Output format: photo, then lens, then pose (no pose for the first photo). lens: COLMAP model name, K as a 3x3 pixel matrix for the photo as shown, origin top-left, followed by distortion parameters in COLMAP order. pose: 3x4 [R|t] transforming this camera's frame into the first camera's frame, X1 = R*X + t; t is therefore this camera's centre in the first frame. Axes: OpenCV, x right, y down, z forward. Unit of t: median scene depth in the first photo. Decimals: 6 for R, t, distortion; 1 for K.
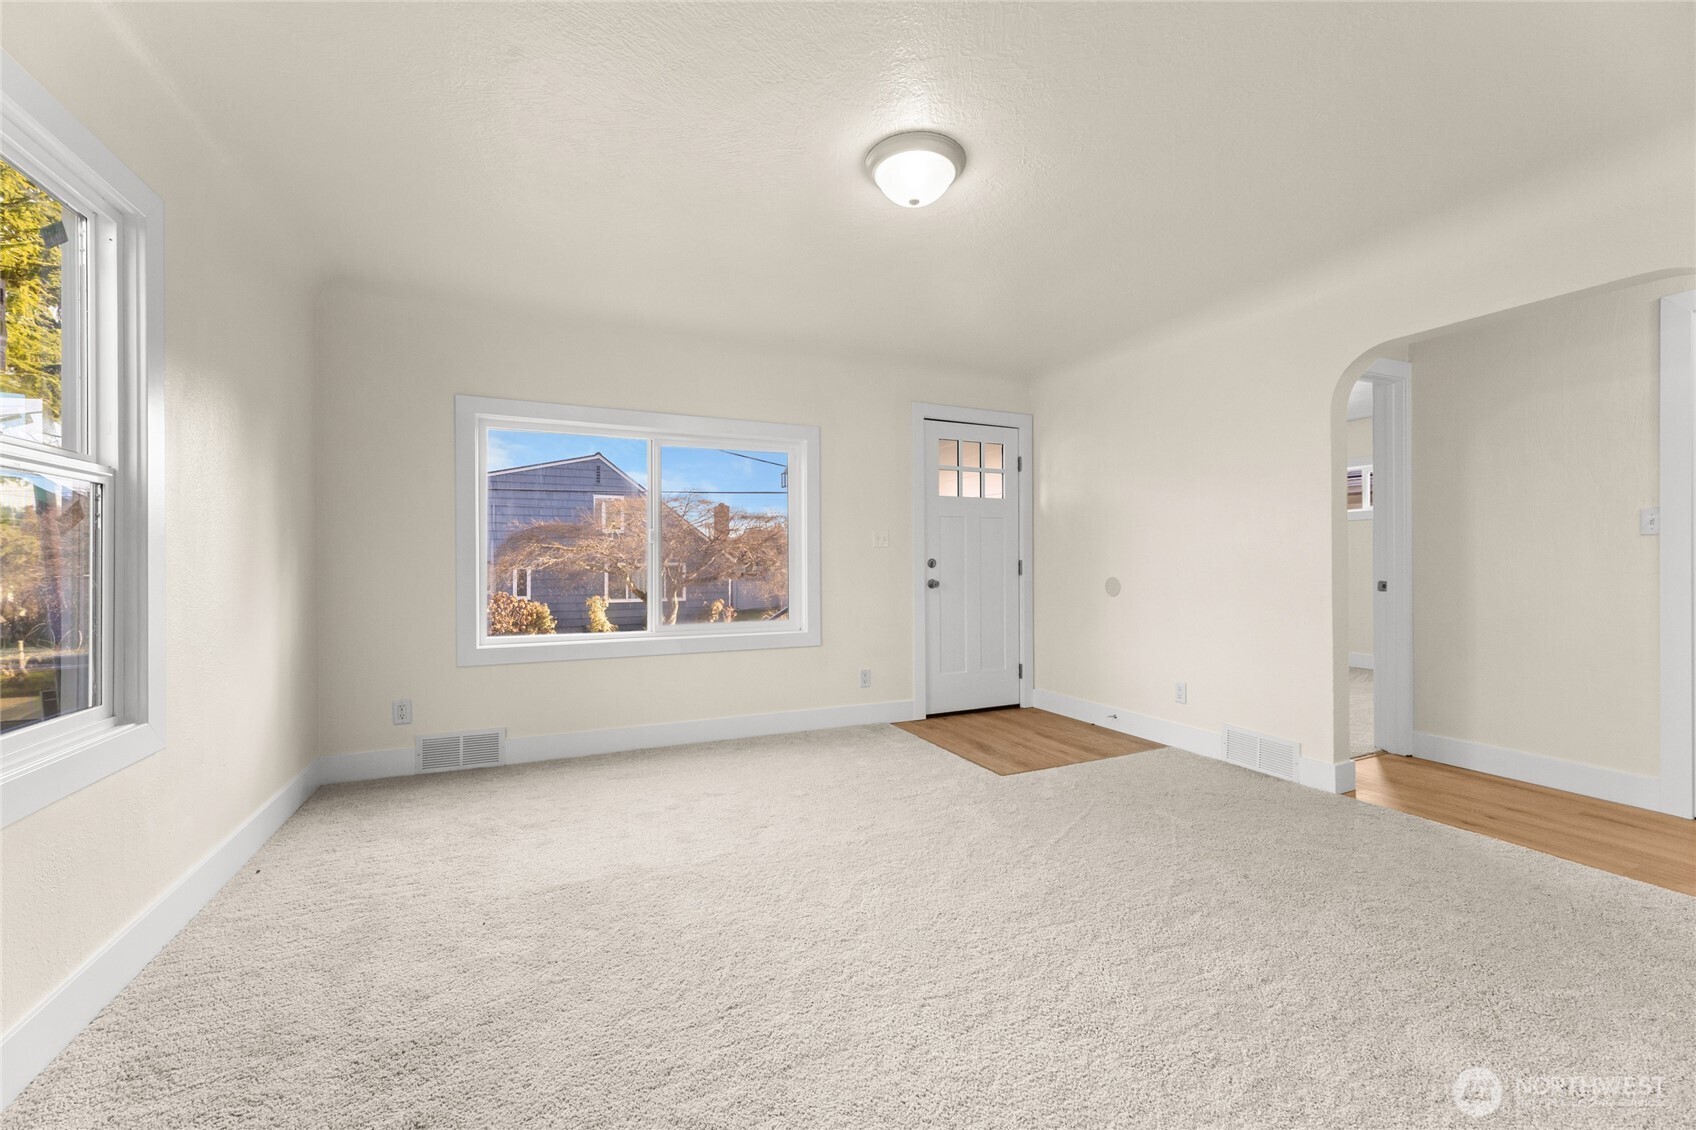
lens RADIAL K [[686.9, 0, 846.0], [0, 686.9, 560.6], [0, 0, 1]] dist [0.000656, 0.000020]
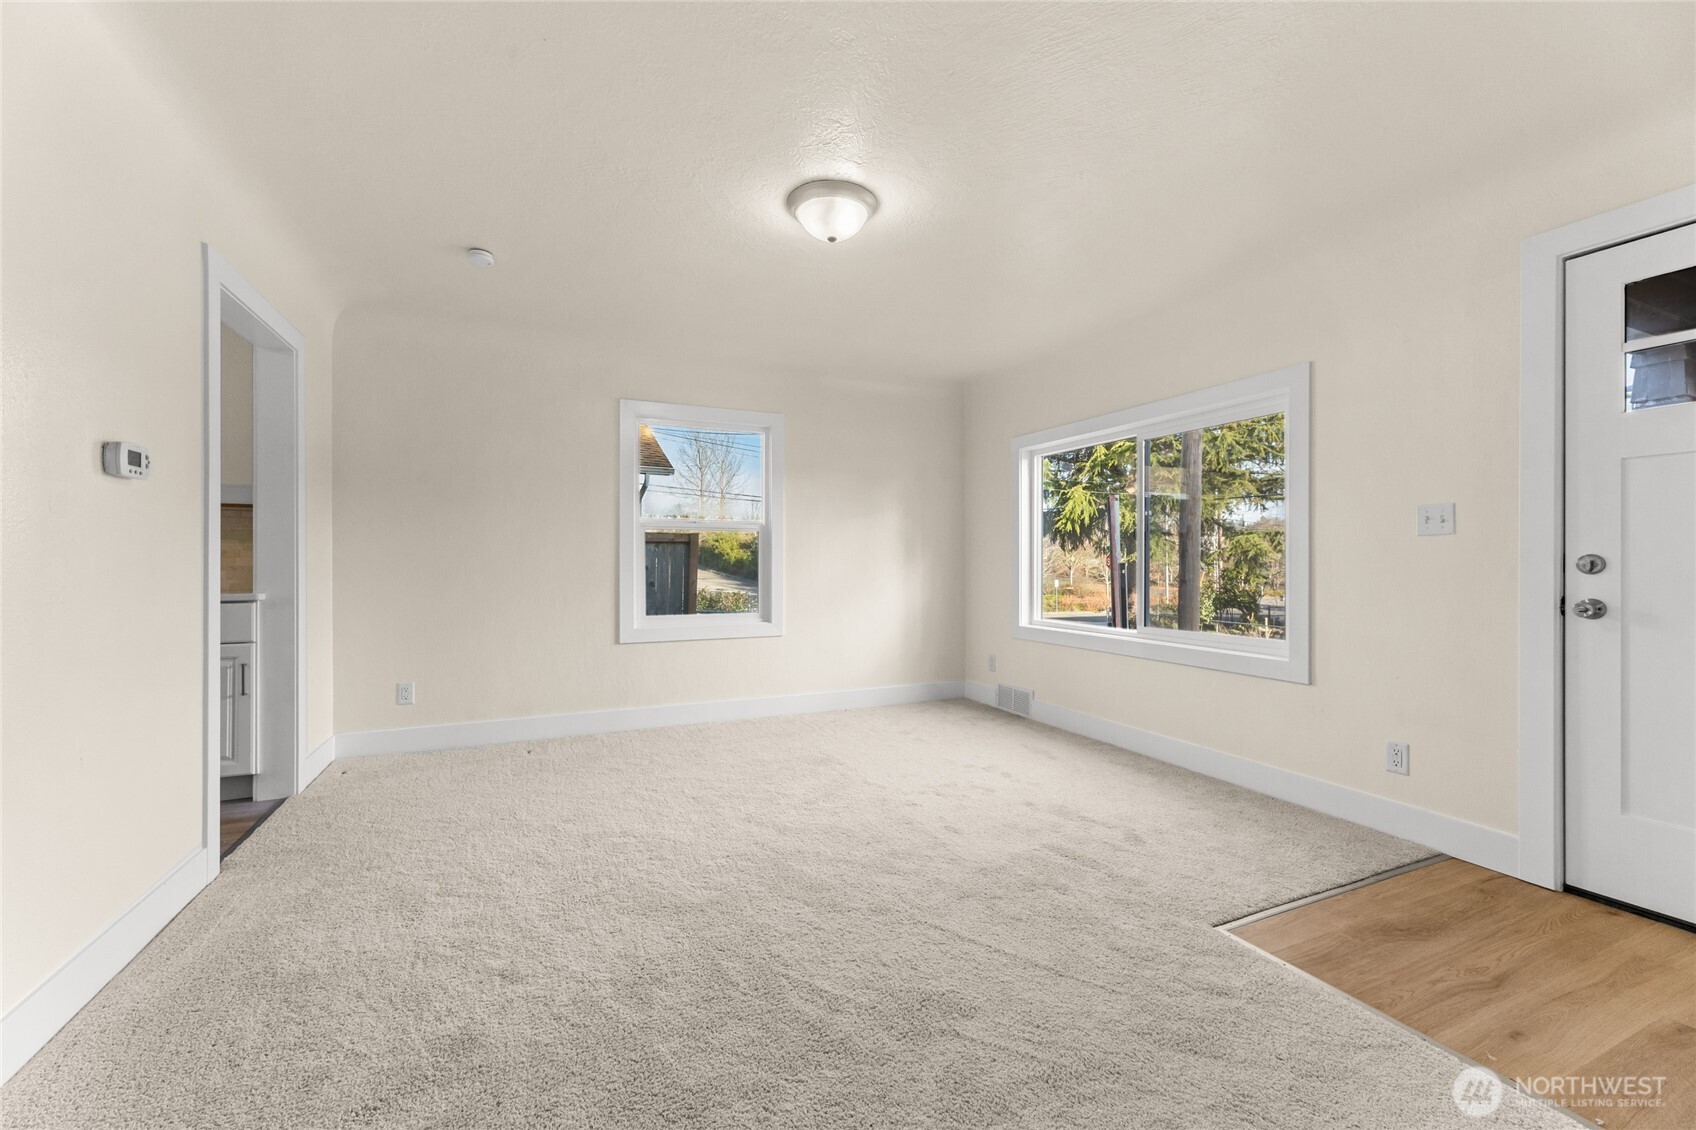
lens RADIAL K [[686.9, 0, 844.8], [0, 686.9, 561.3], [0, 0, 1]] dist [0.000656, 0.000020]
pose [[0.010200, 0.005762, -0.999931, 0.734301], [-0.001557, 0.999982, 0.005747, -0.000798], [0.999947, 0.001498, 0.010209, 0.618963]]
